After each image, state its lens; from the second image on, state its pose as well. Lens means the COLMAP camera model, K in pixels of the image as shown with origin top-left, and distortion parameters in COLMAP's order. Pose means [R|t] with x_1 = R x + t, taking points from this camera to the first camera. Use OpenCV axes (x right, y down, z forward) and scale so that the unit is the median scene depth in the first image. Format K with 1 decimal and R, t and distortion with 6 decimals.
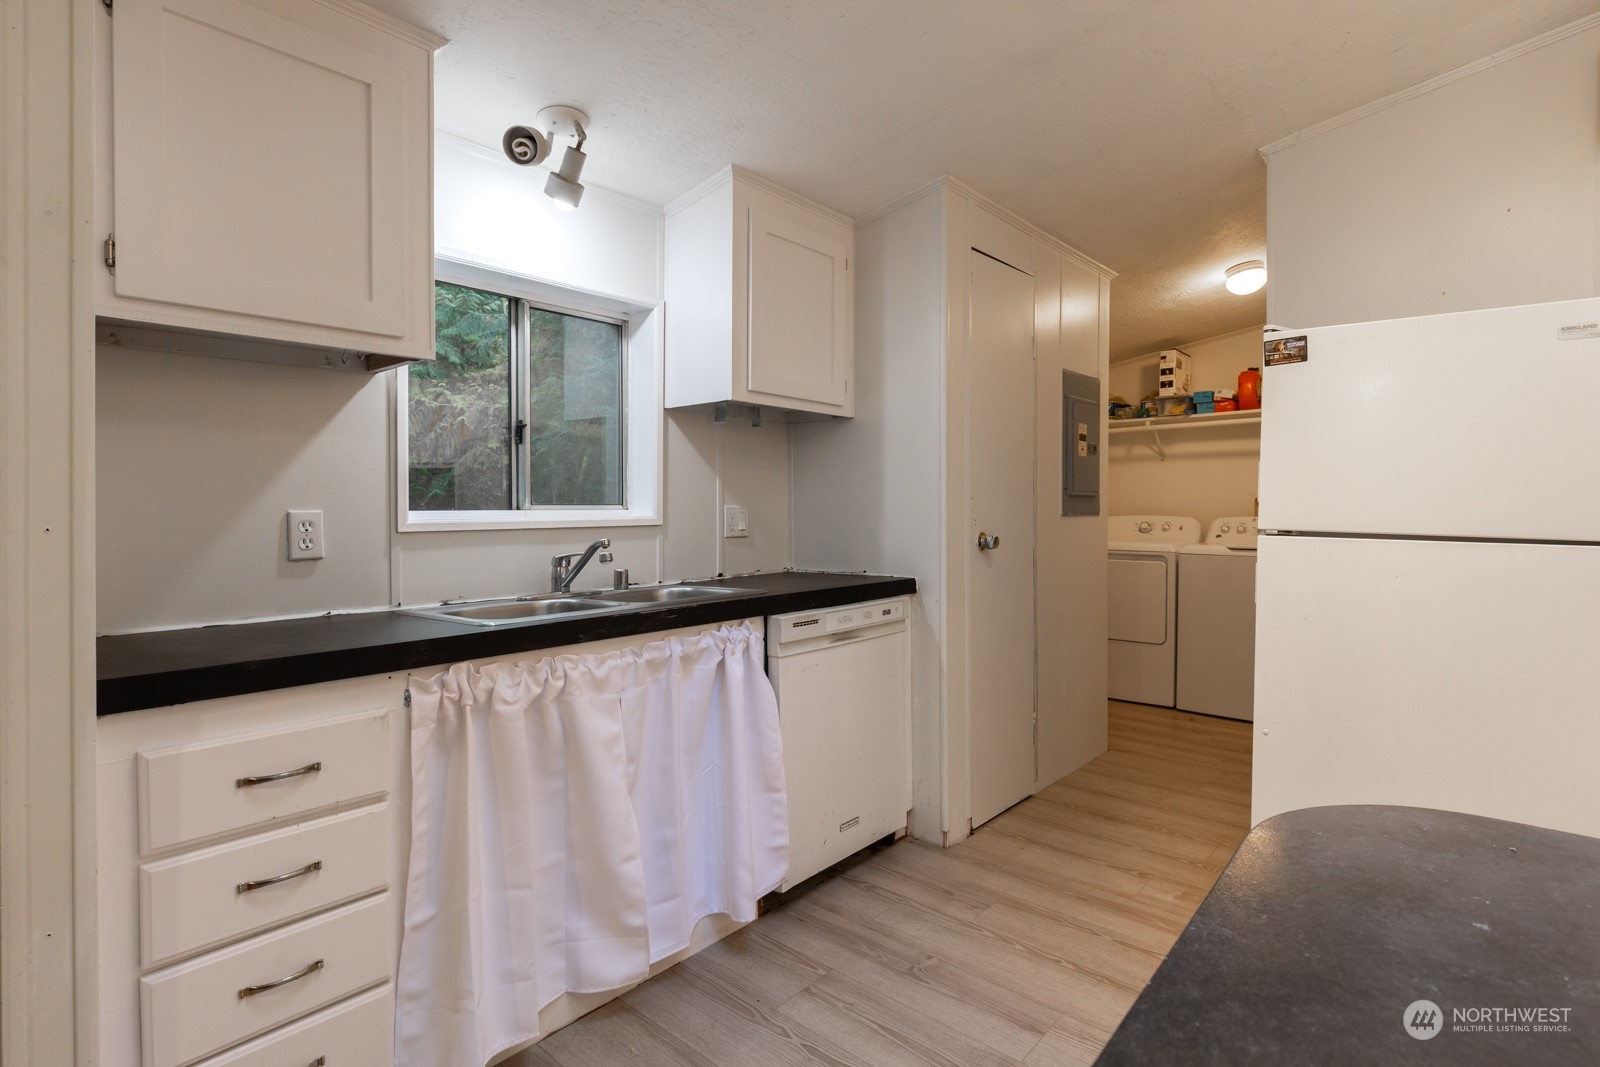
lens RADIAL K [[735.7, 0, 800.0], [0, 735.7, 533.5], [0, 0, 1]] dist [0.000546, 0.000139]
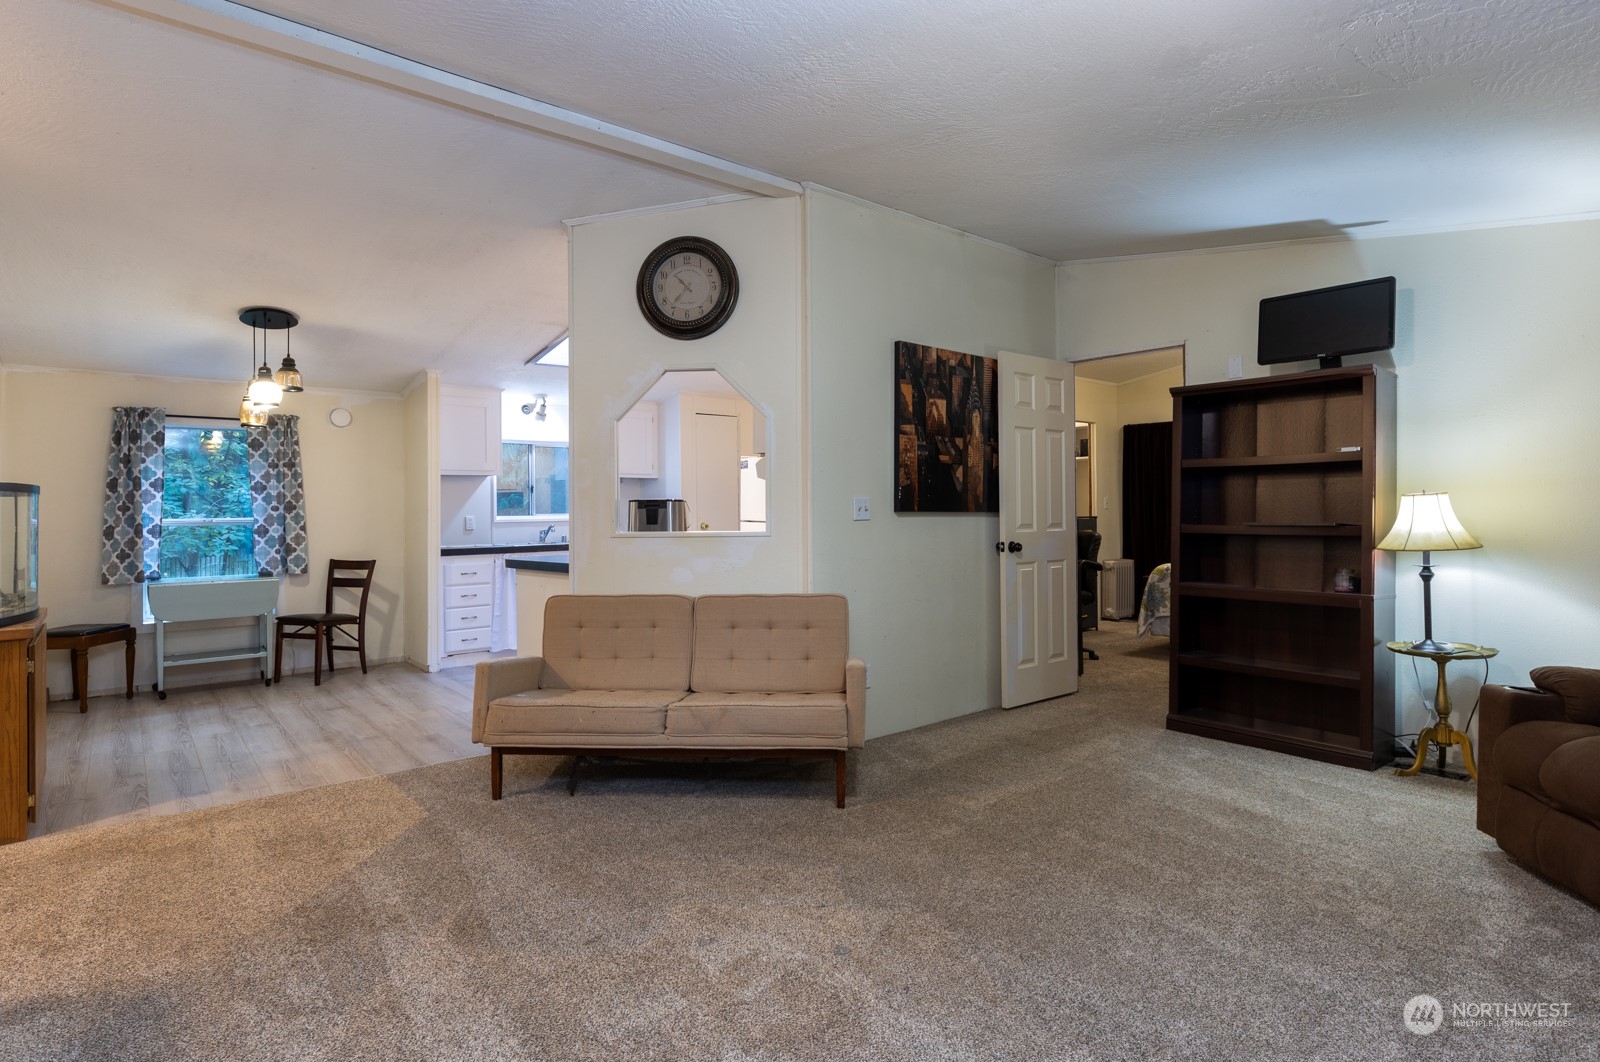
lens RADIAL K [[857.8, 0, 798.6], [0, 857.8, 521.9], [0, 0, 1]] dist [-0.000430, -0.000036]
pose [[0.985218, -0.004235, -0.171252, 1.473139], [0.003825, 0.999989, -0.002722, 0.009708], [0.171261, 0.002026, 0.985224, -2.574566]]
